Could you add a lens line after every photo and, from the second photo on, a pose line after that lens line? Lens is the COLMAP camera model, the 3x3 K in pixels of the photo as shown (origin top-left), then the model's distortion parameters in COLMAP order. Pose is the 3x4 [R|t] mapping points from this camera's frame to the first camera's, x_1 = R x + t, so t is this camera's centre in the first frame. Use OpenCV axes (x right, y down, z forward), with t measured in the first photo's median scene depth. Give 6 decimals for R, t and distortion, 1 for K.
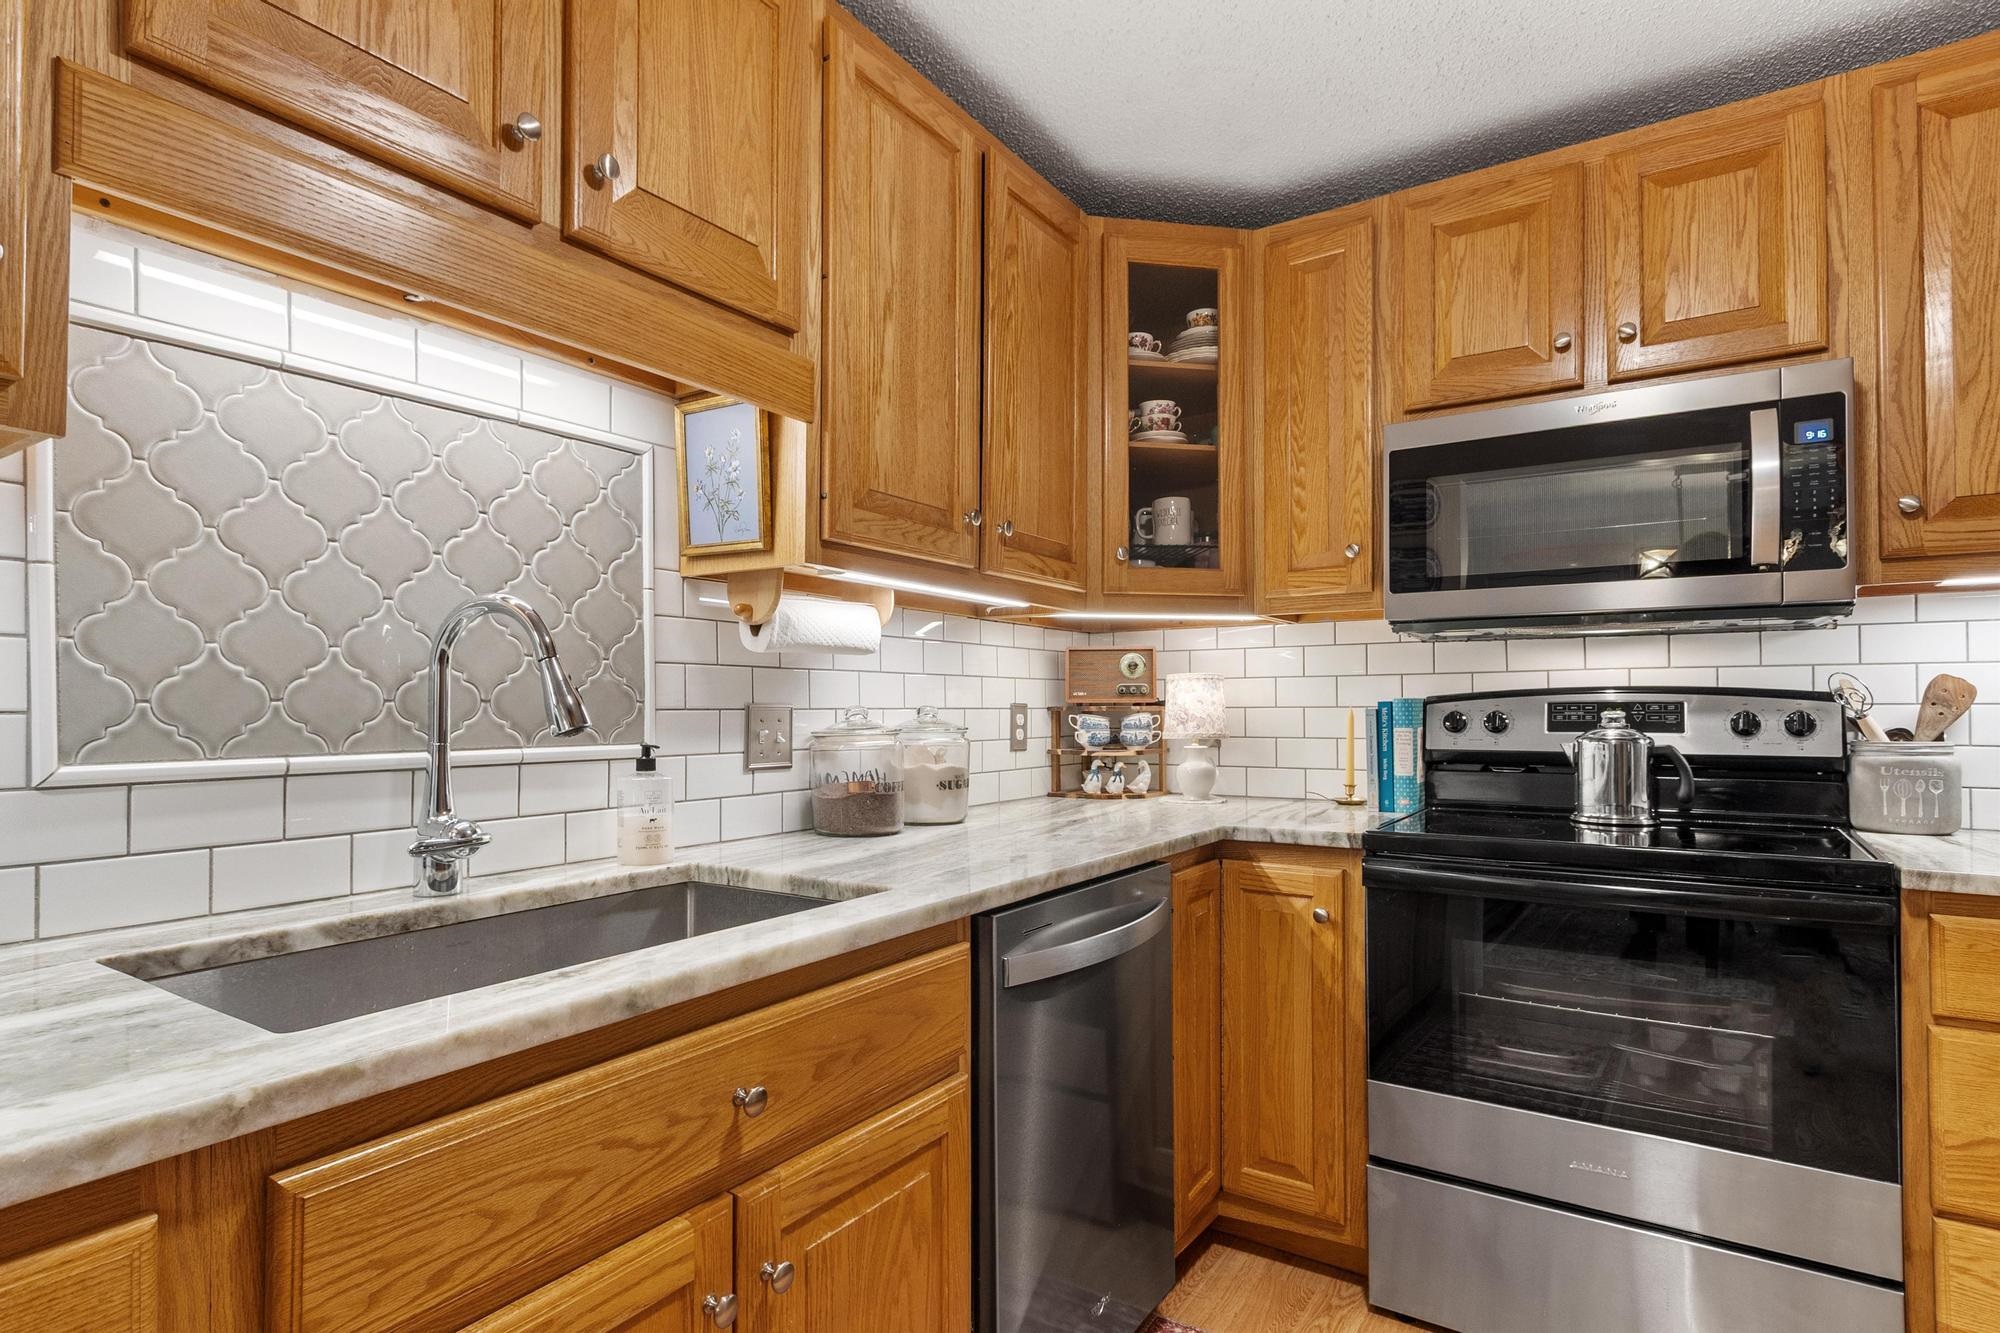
lens RADIAL K [[996.3, 0, 994.2], [0, 996.3, 689.2], [0, 0, 1]] dist [0.001958, -0.000129]
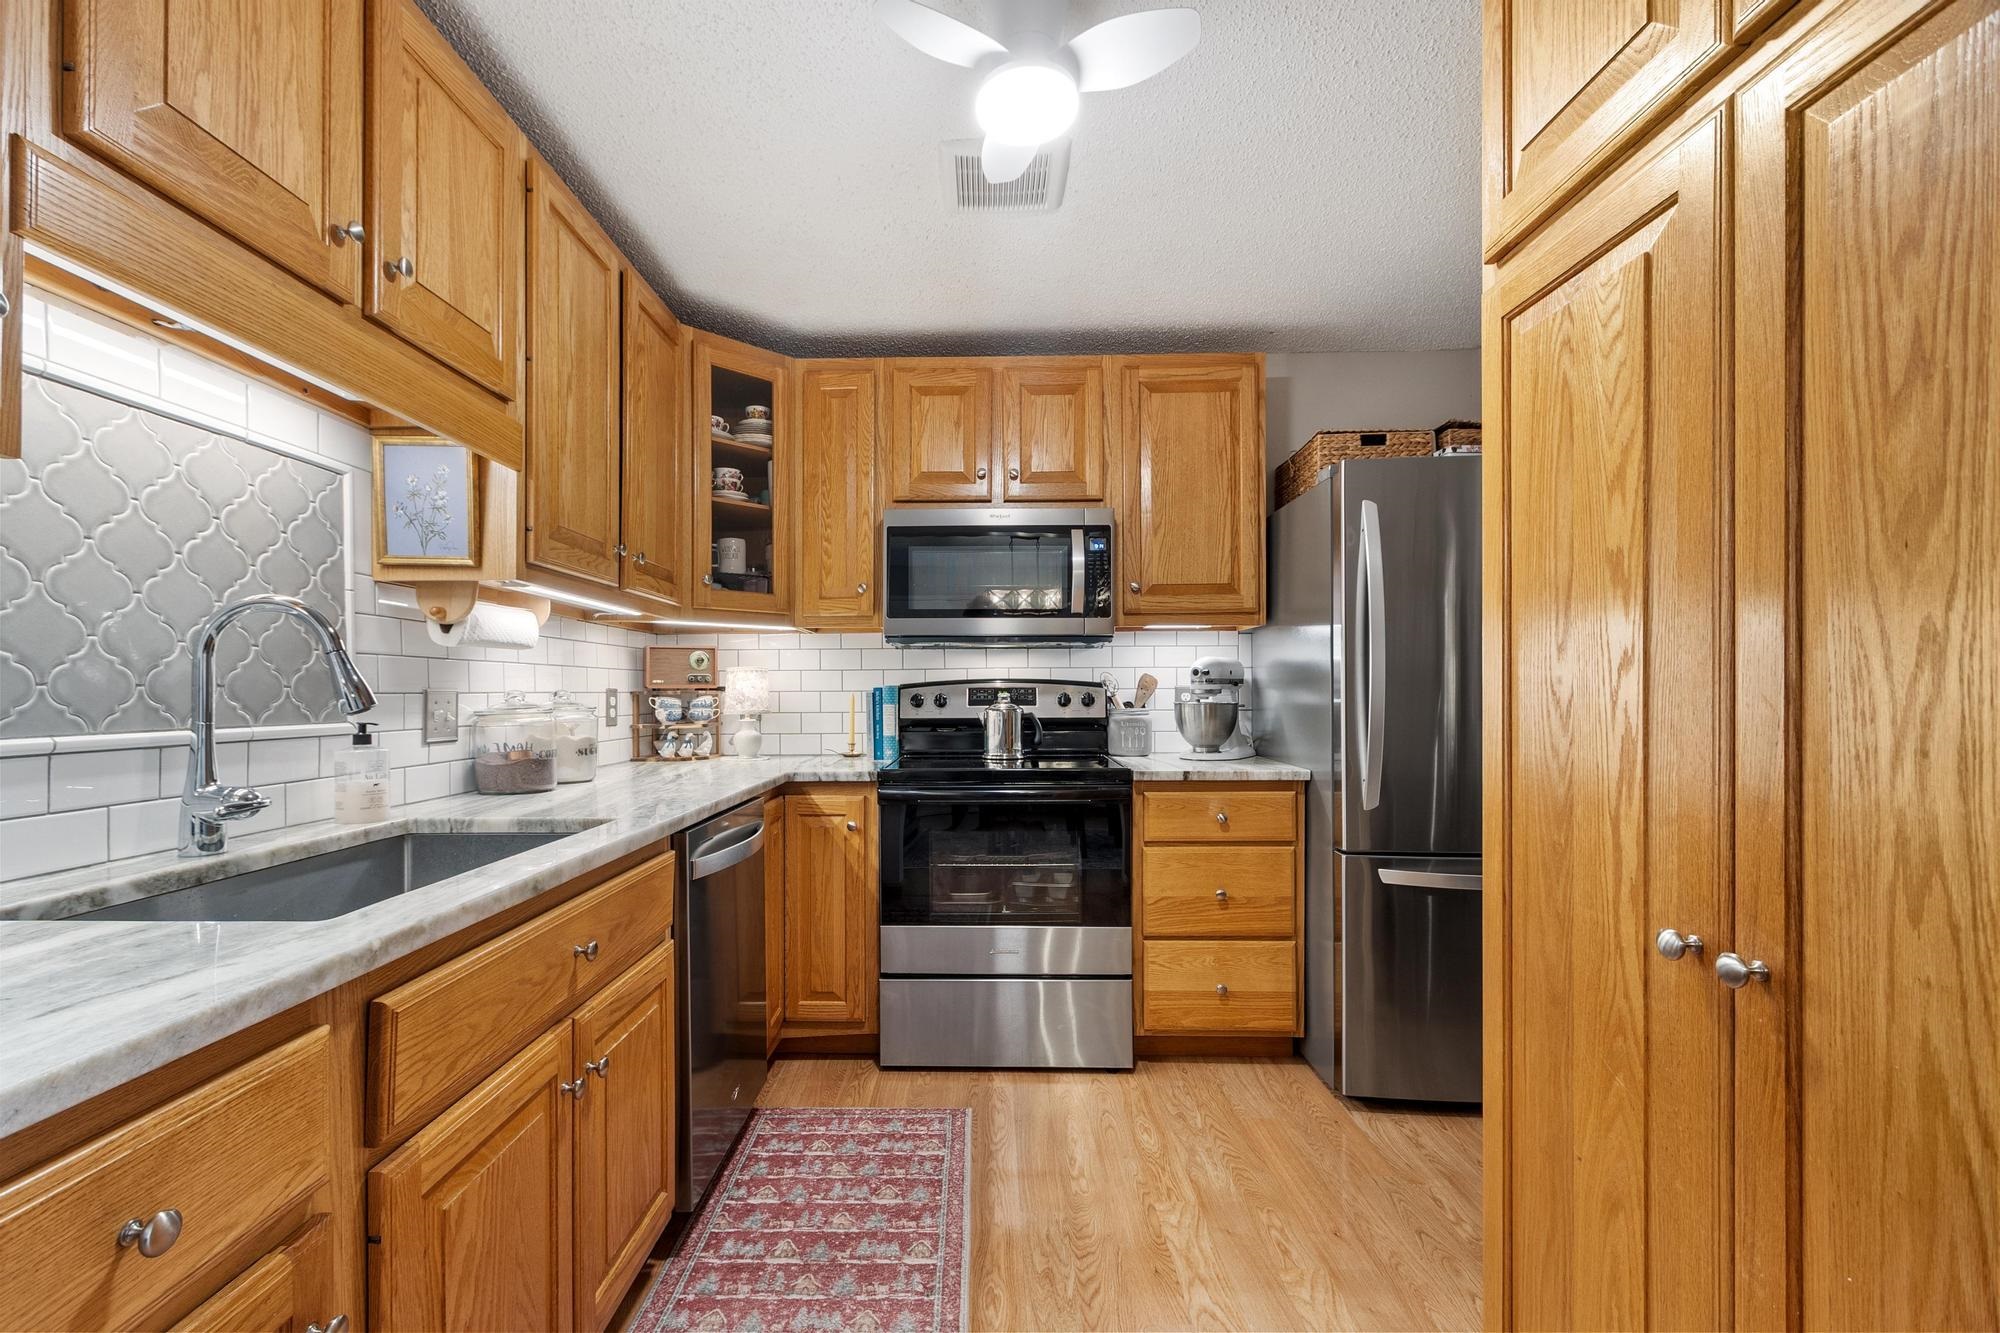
lens RADIAL K [[871.7, 0, 954.6], [0, 871.7, 685.8], [0, 0, 1]] dist [0.000212, 0.000716]
pose [[0.841278, 0.002107, 0.540598, -0.289923], [-0.007131, 0.999949, 0.007200, -0.000913], [-0.540556, -0.009912, 0.841250, -0.237227]]
